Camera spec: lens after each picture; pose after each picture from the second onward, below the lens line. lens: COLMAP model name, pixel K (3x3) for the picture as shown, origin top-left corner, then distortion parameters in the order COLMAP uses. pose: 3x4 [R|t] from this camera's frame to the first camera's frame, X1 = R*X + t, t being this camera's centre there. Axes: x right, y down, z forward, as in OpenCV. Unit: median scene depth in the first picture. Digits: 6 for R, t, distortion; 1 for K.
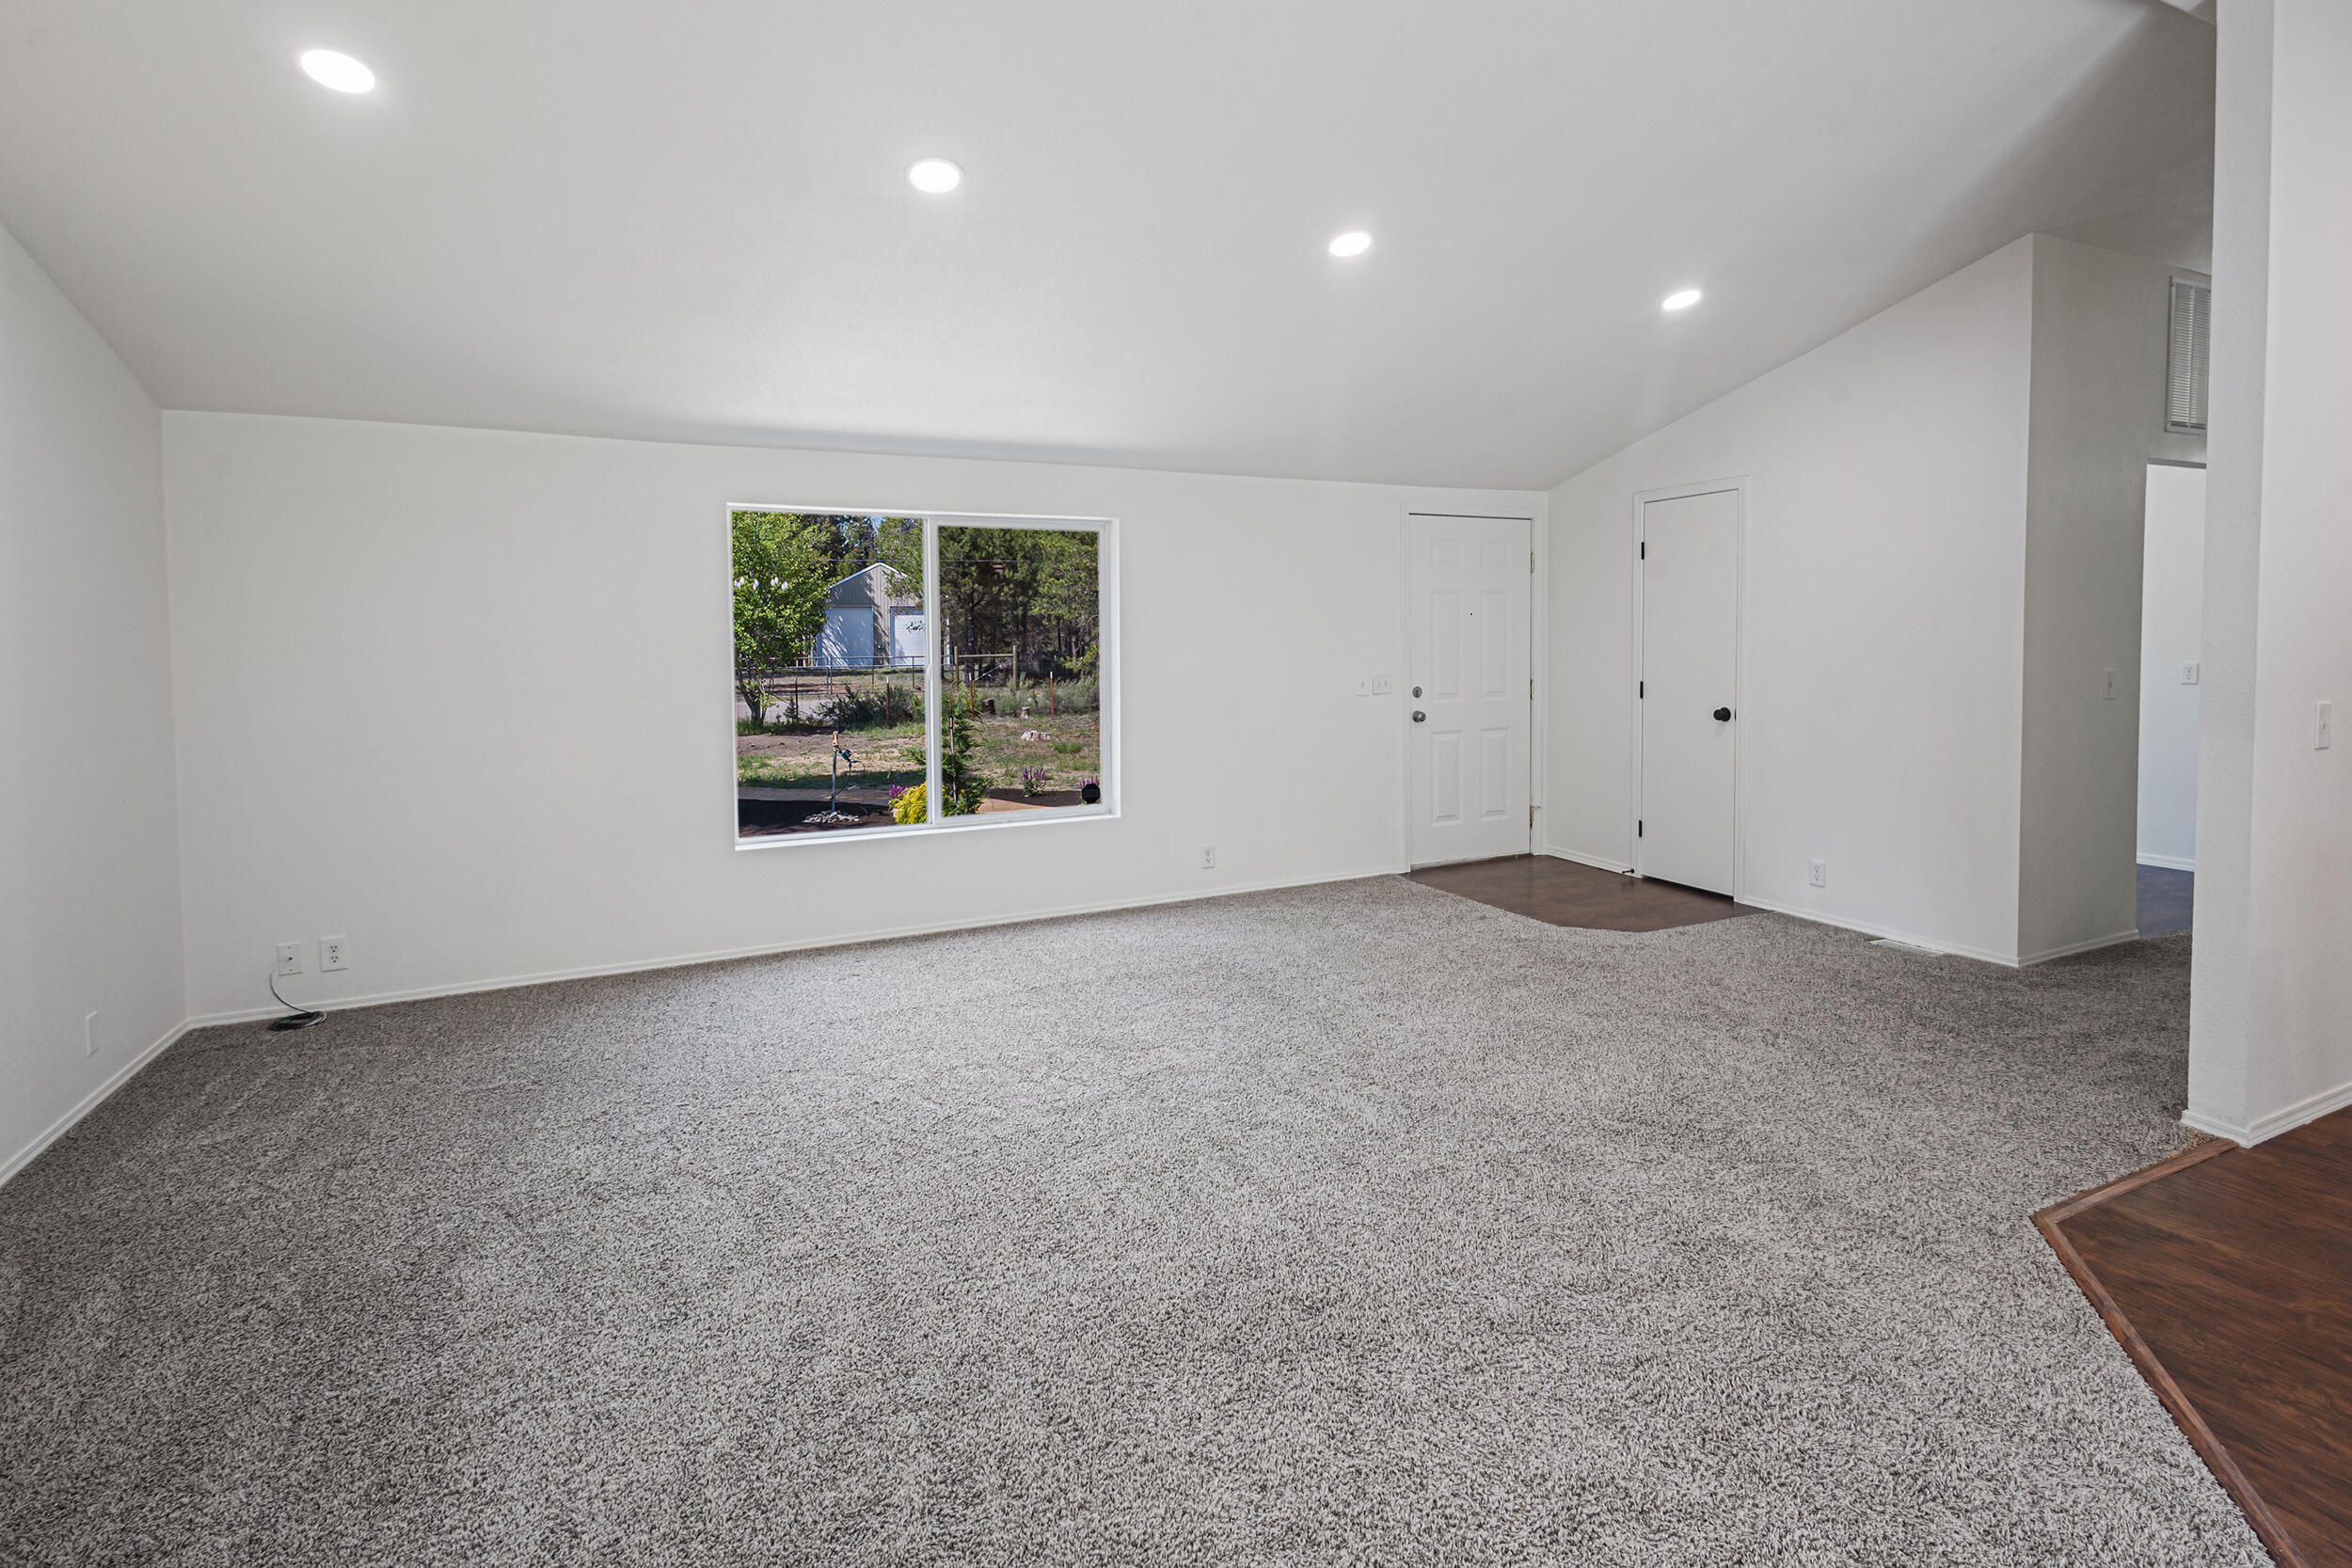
lens RADIAL K [[1131.6, 0, 1167.4], [0, 1131.6, 669.0], [0, 0, 1]] dist [0.004819, 0.000355]
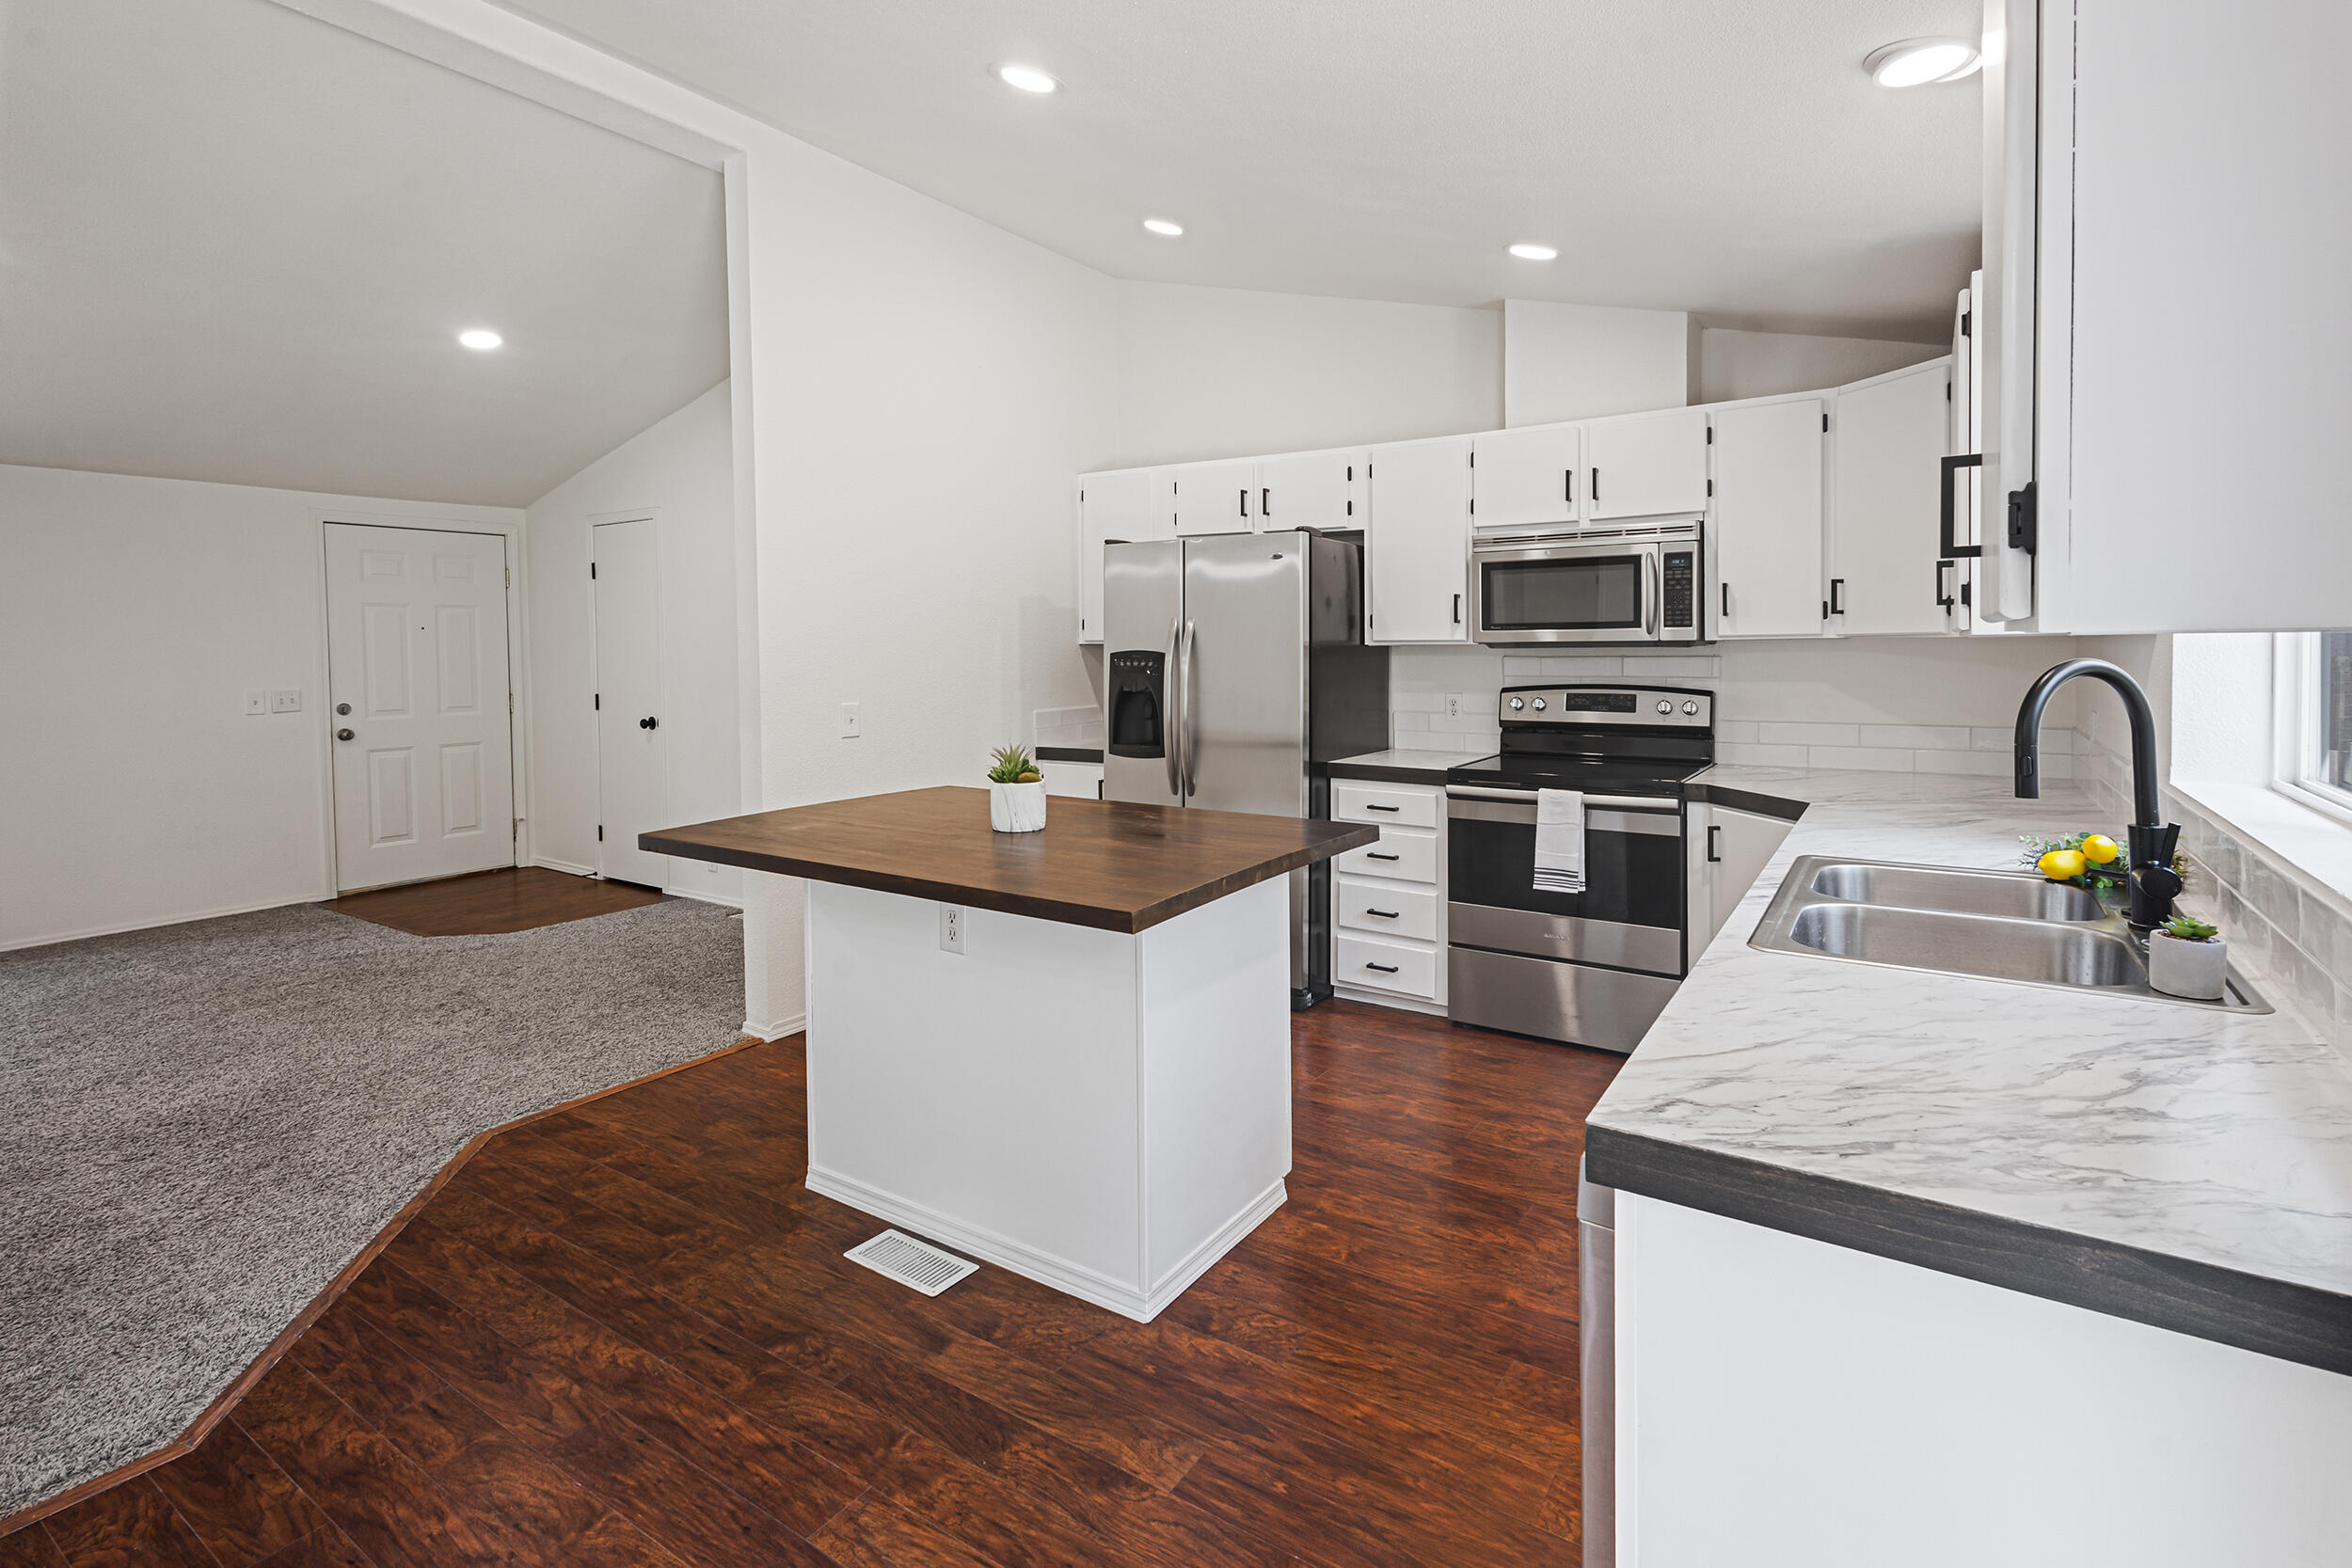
lens RADIAL K [[1131.6, 0, 1167.4], [0, 1131.6, 669.0], [0, 0, 1]] dist [0.004819, 0.000355]
pose [[0.858939, -0.006726, 0.512034, 0.335113], [0.011181, 0.999922, -0.005621, -0.000390], [-0.511956, 0.010553, 0.858947, -0.184129]]
